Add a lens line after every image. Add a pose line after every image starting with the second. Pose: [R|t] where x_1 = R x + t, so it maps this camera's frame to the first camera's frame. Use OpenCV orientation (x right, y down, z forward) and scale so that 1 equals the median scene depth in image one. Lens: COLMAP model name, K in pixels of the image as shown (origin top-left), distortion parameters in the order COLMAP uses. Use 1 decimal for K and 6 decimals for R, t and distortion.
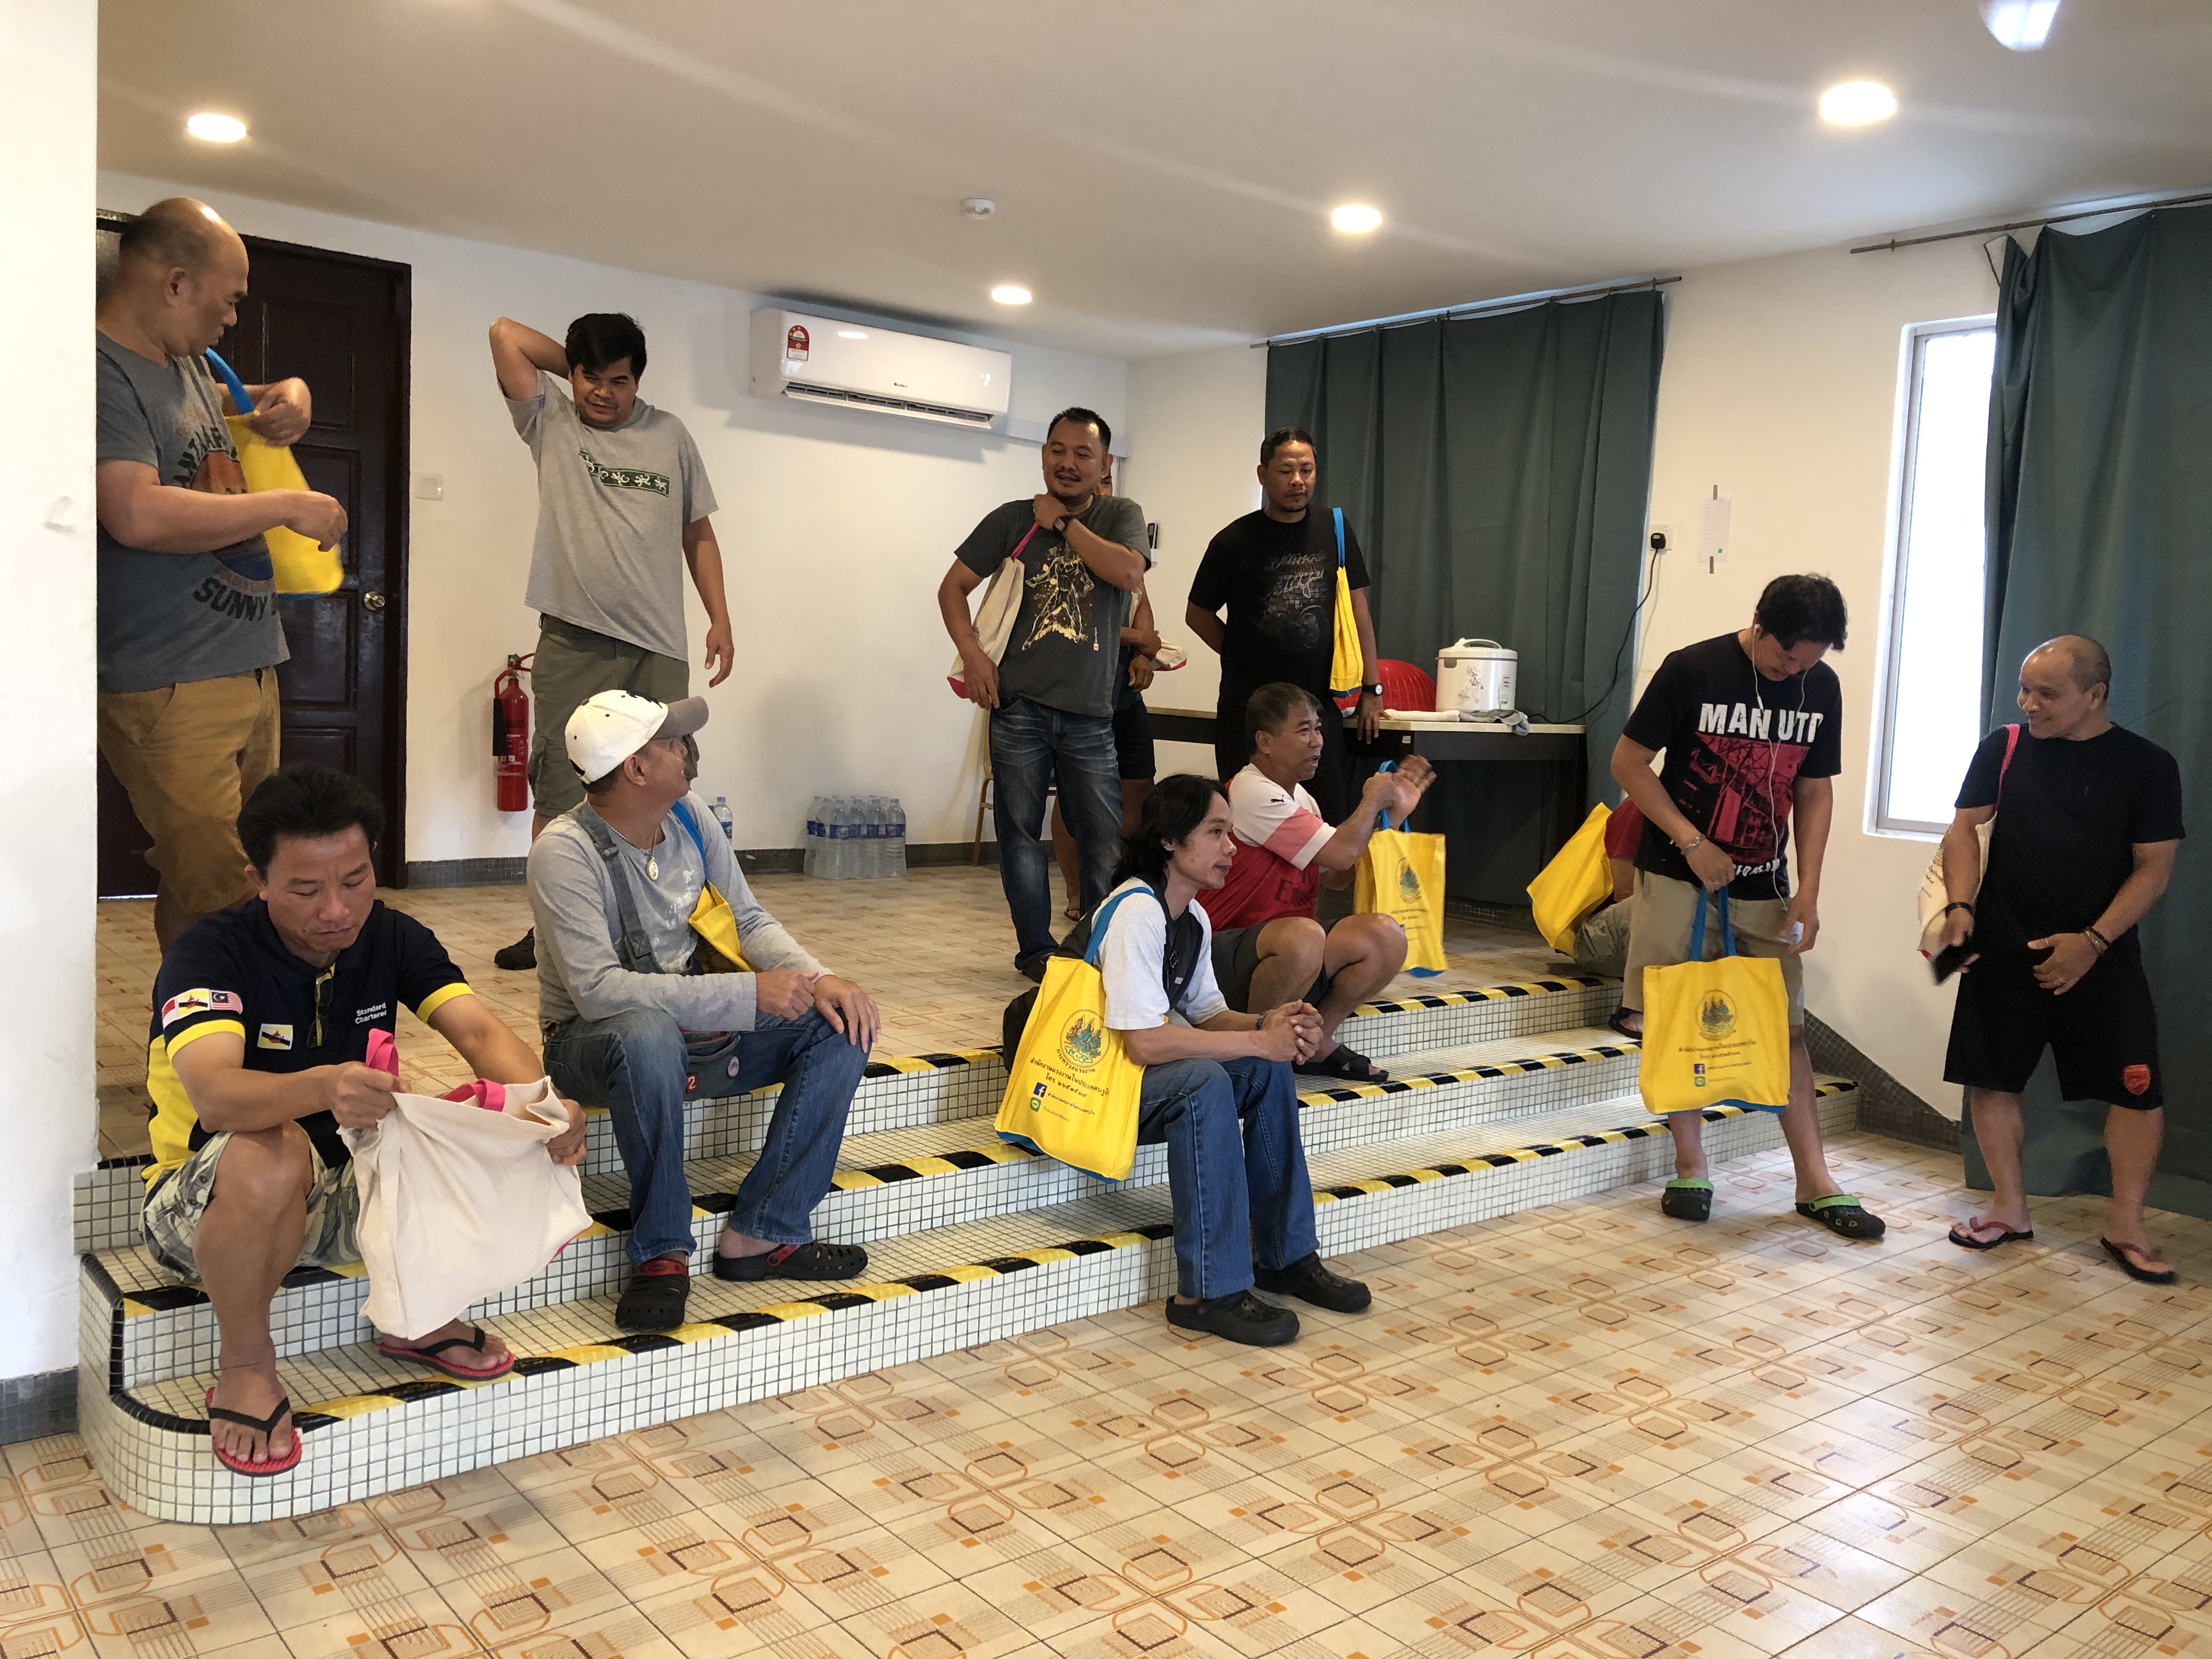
lens RADIAL K [[1833.0, 0, 1041.9], [0, 1833.0, 849.2], [0, 0, 1]] dist [-0.016637, 0.003452]
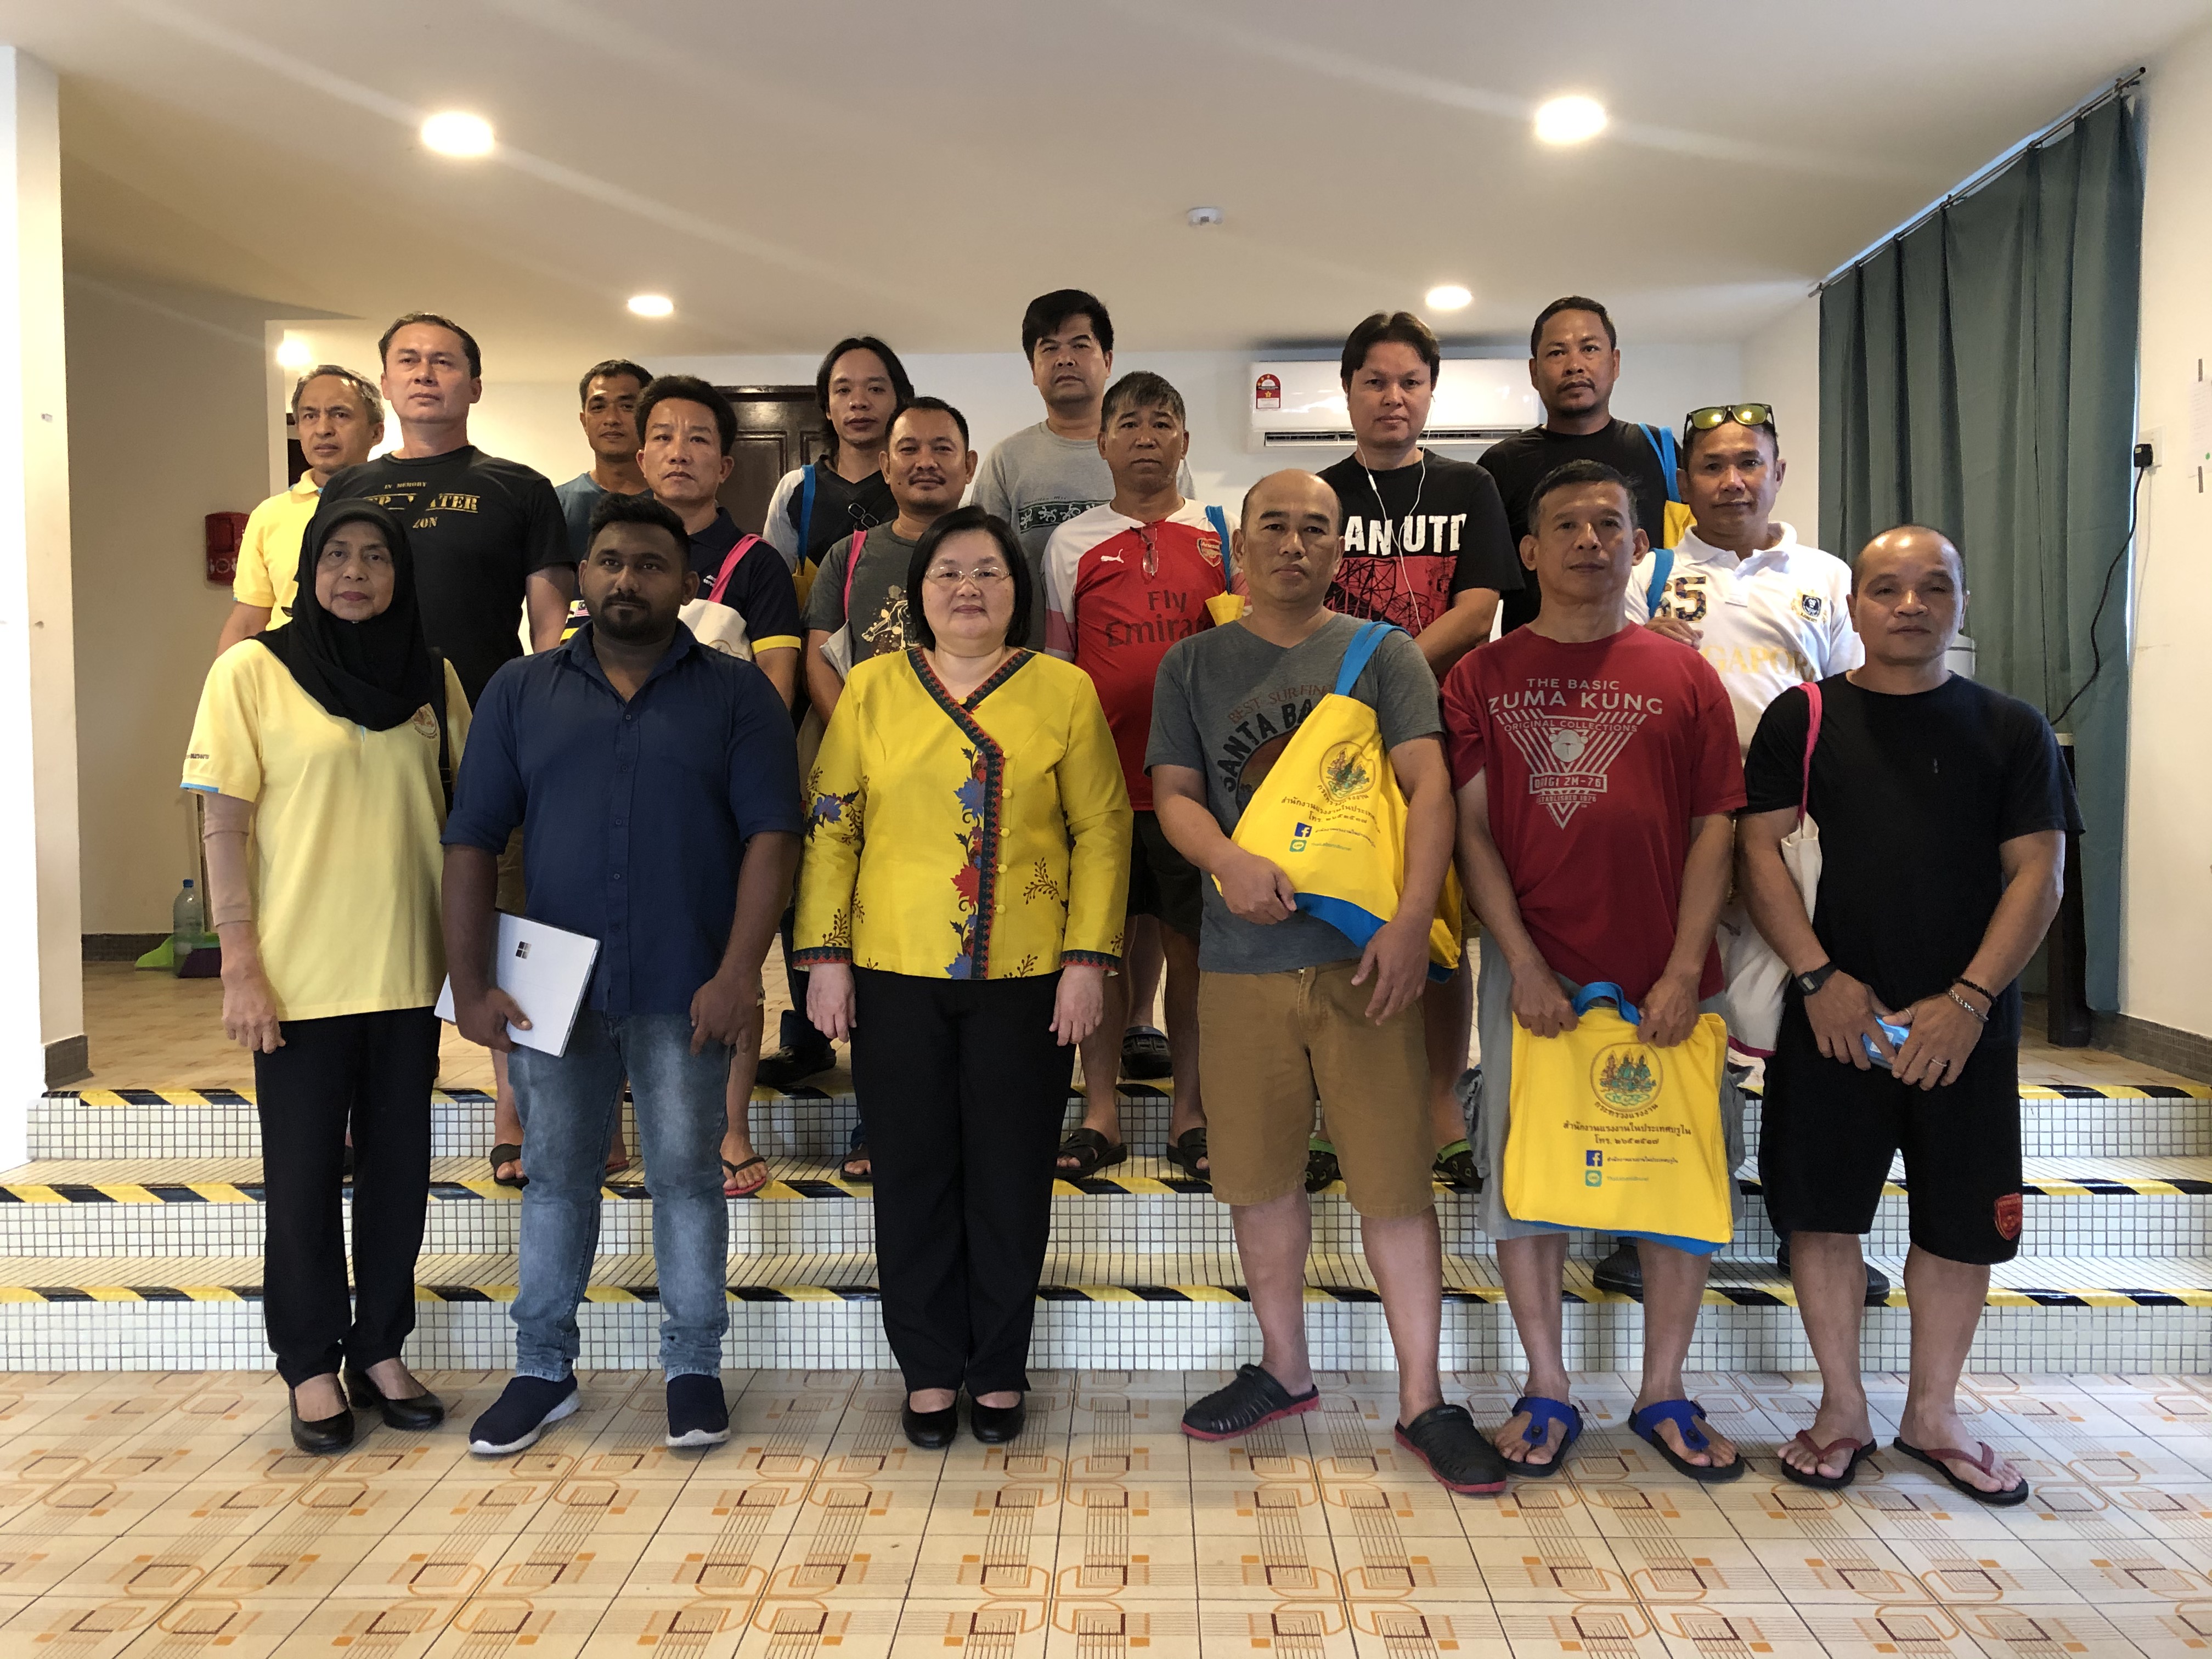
lens RADIAL K [[1758.5, 0, 1105.5], [0, 1758.5, 891.4], [0, 0, 1]] dist [-0.007427, -0.005408]
pose [[0.775640, 0.002453, -0.631170, 0.821232], [-0.024855, 0.999336, -0.026660, 0.038684], [0.630685, 0.036366, 0.775186, 0.466246]]
